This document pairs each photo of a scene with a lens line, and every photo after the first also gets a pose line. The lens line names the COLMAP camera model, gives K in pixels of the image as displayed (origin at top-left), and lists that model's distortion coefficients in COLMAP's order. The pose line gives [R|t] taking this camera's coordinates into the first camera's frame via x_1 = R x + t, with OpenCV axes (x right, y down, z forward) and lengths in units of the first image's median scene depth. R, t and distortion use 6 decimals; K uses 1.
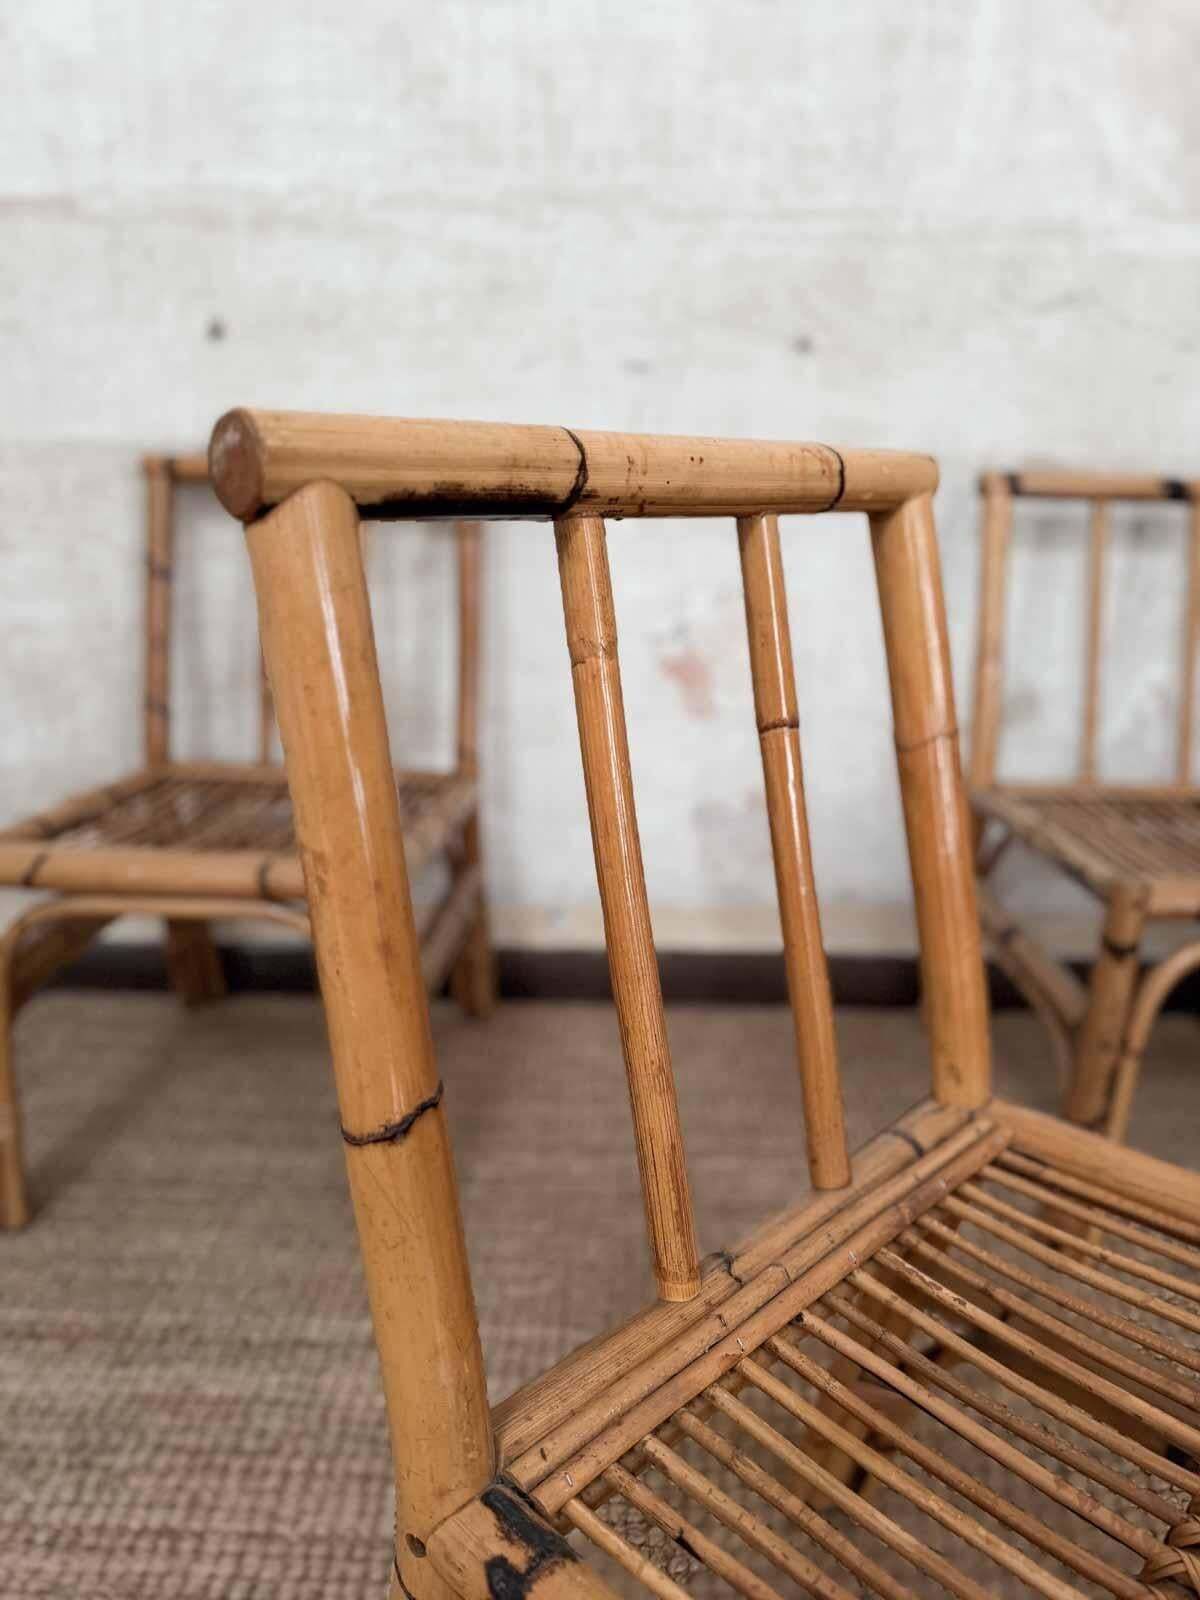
lens RADIAL K [[1240.9, 0, 627.5], [0, 1240.9, 813.2], [0, 0, 1]] dist [-0.009155, 0.007410]
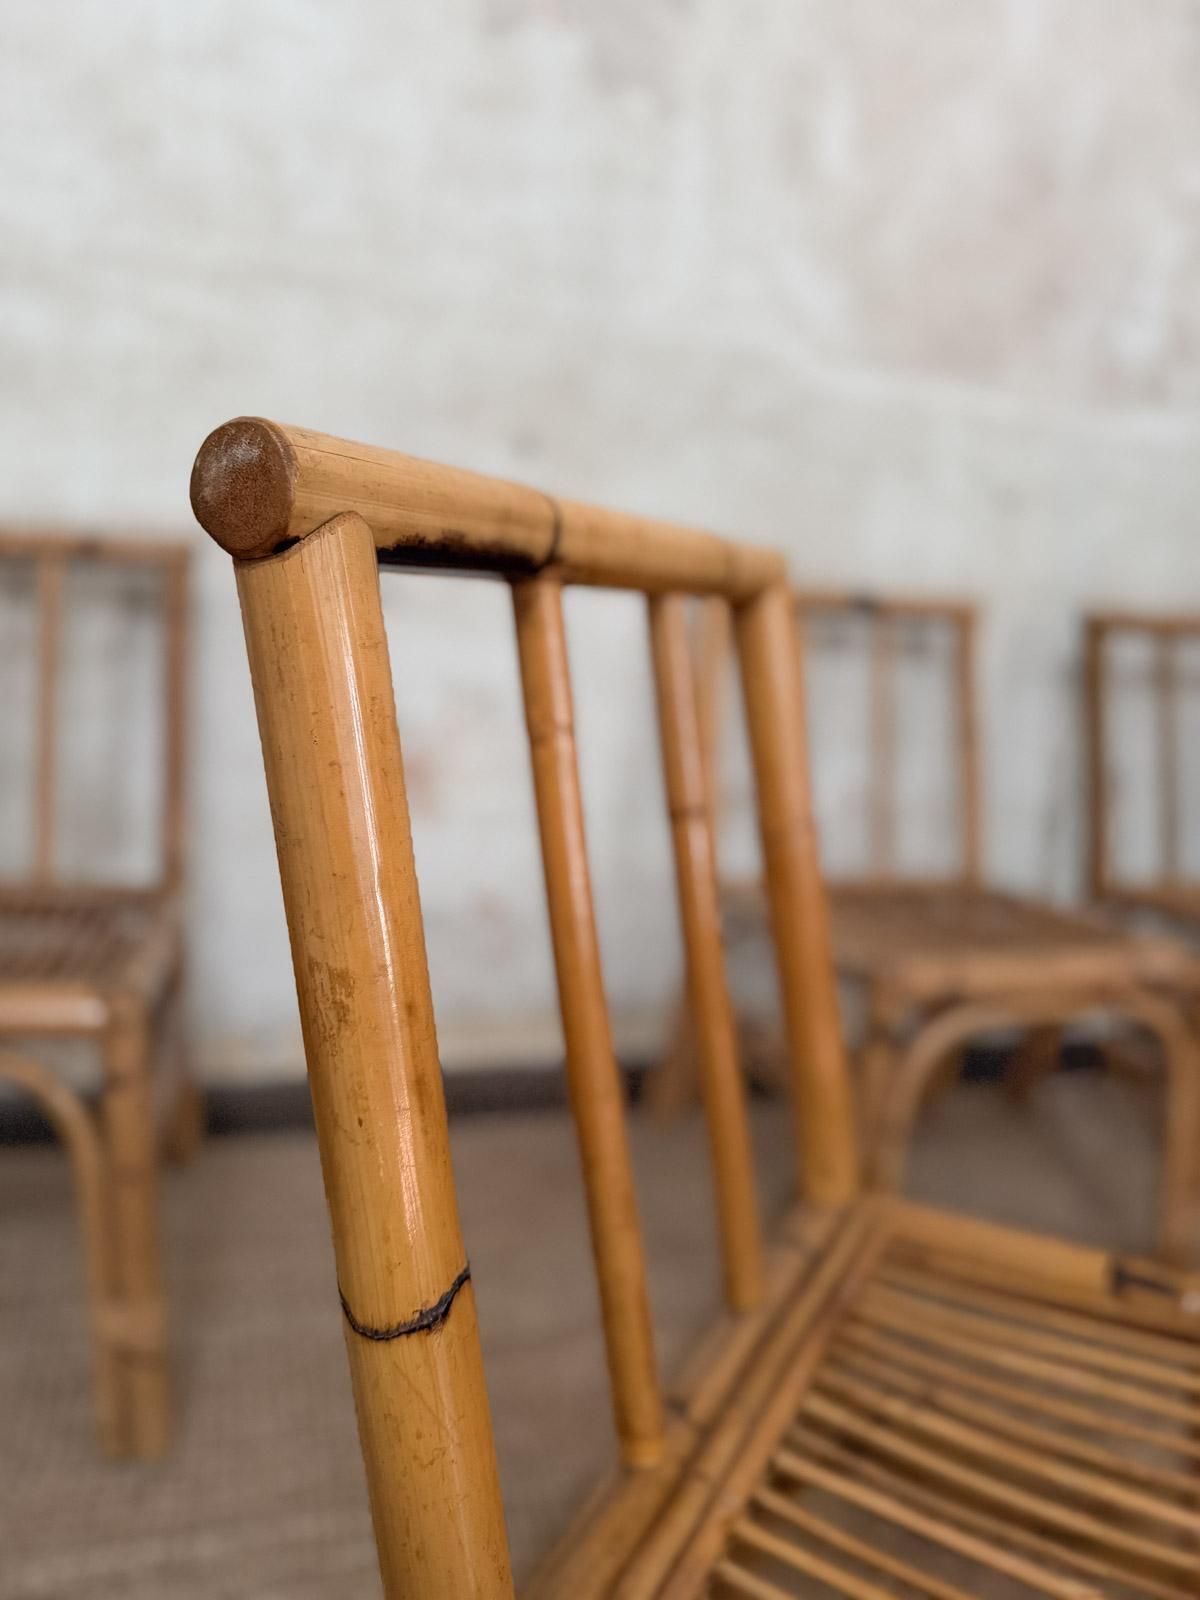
lens RADIAL K [[1228.9, 0, 597.9], [0, 1228.9, 803.4], [0, 0, 1]] dist [-0.040053, 0.031647]
pose [[0.946365, -0.004771, 0.323065, -0.135213], [0.034797, 0.995580, -0.087231, -0.000268], [-0.321221, 0.093794, 0.942348, 0.076257]]
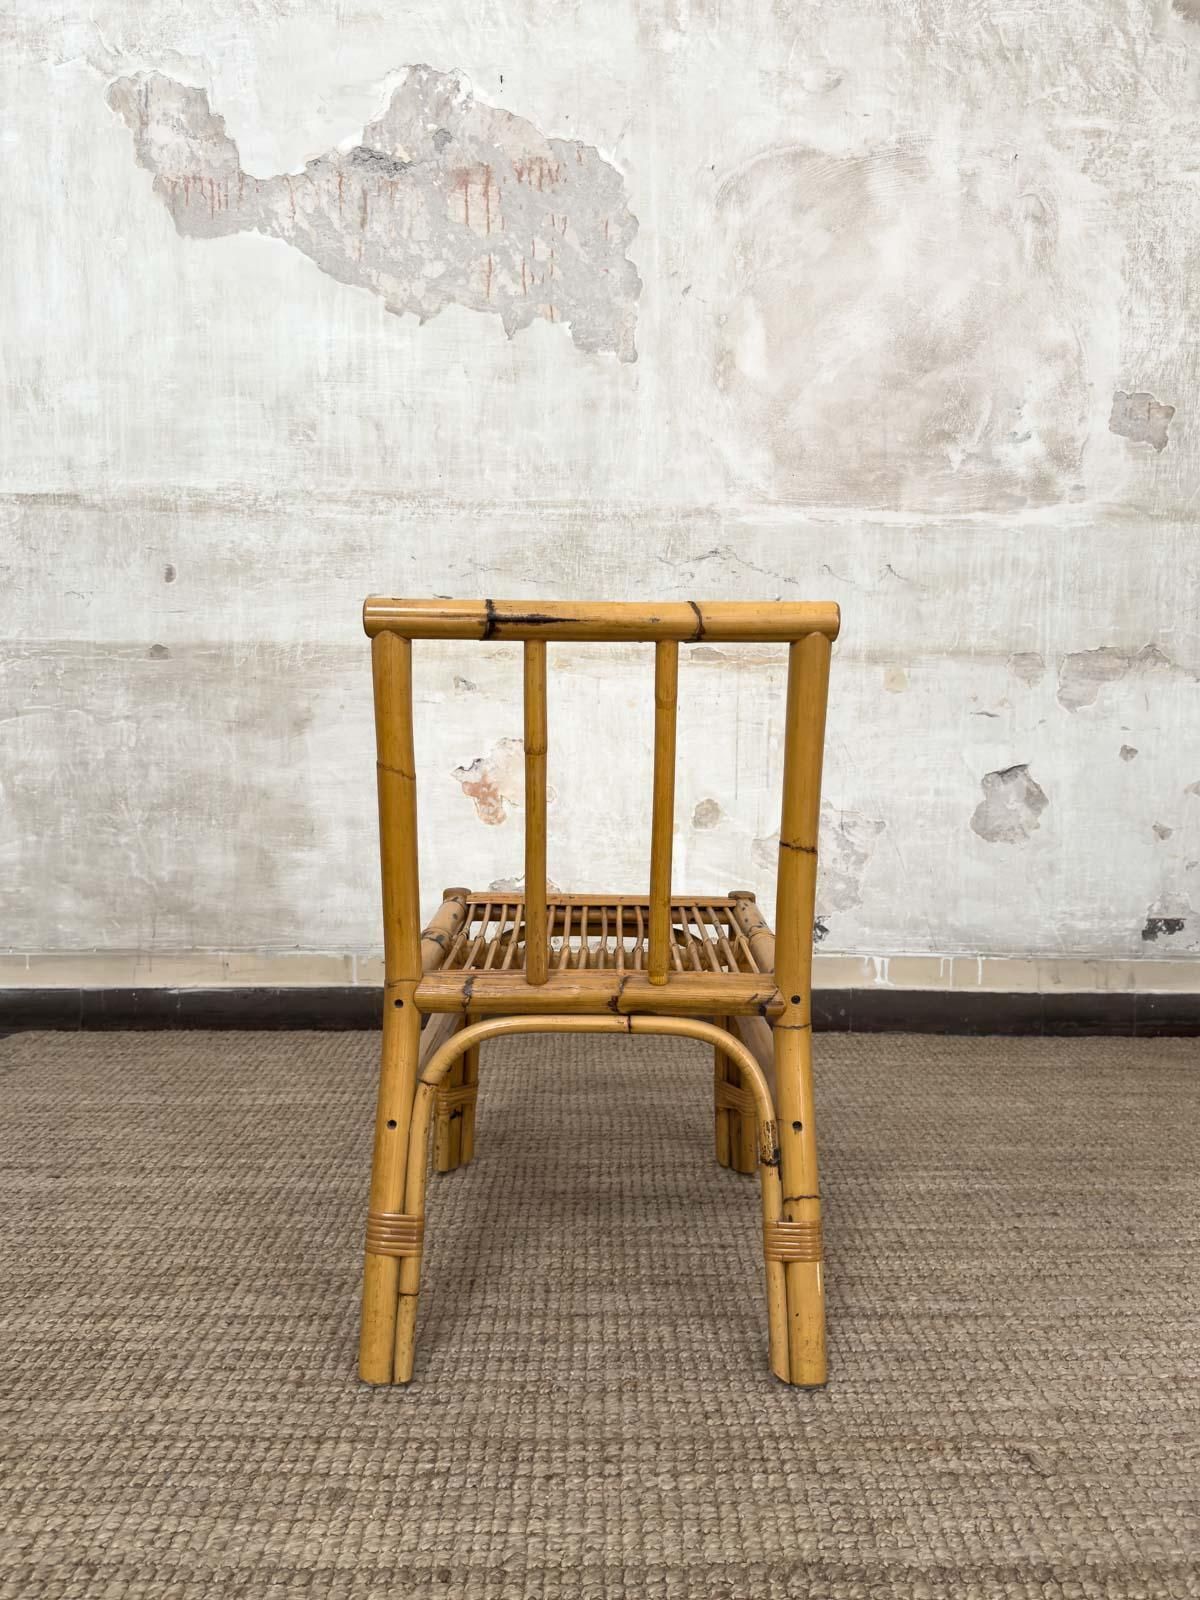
lens RADIAL K [[1174.8, 0, 600.2], [0, 1174.8, 795.3], [0, 0, 1]] dist [0.021533, -0.024432]
pose [[0.999594, -0.011032, 0.026267, 0.183229], [0.015687, 0.982757, -0.184237, 0.176138], [-0.023782, 0.184574, 0.982531, -0.445810]]
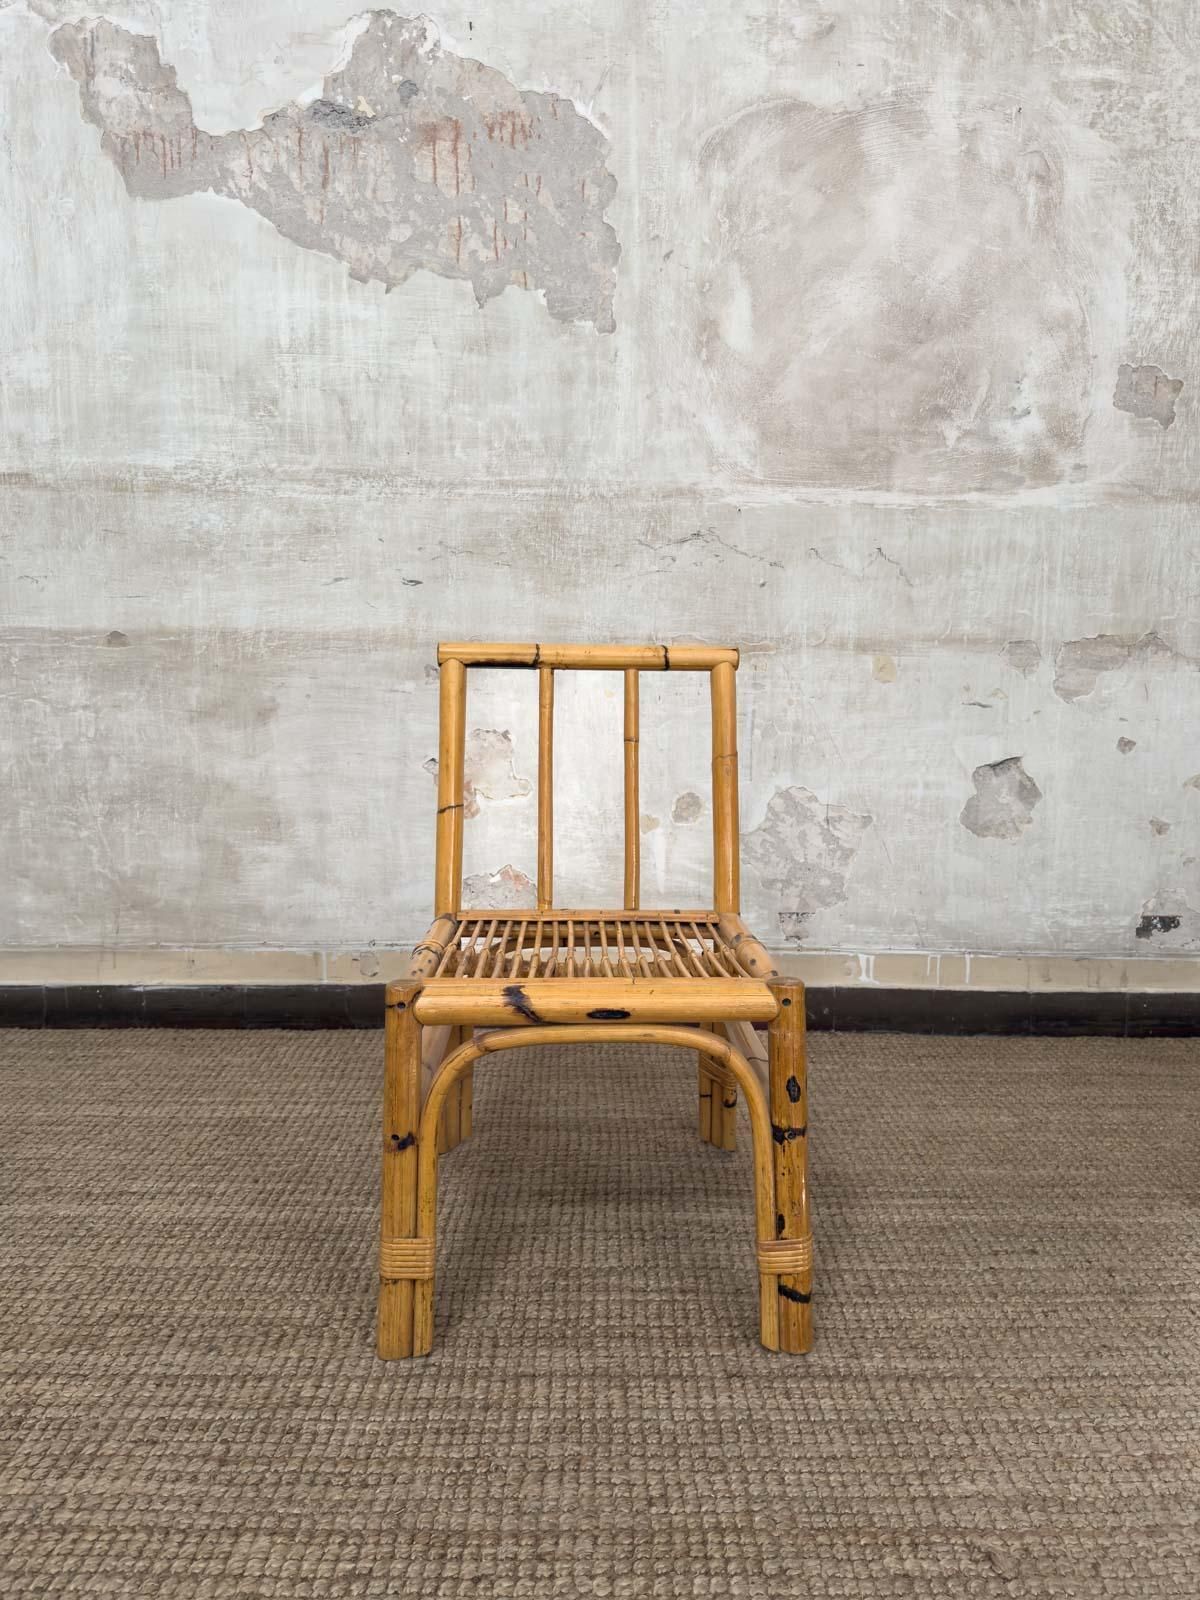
lens RADIAL K [[1174.8, 0, 599.0], [0, 1174.8, 801.0], [0, 0, 1]] dist [0.021533, -0.024432]
pose [[0.999716, -0.010021, 0.021609, 0.221741], [0.012949, 0.990079, -0.139913, 0.112571], [-0.019992, 0.140153, 0.989928, -0.399288]]
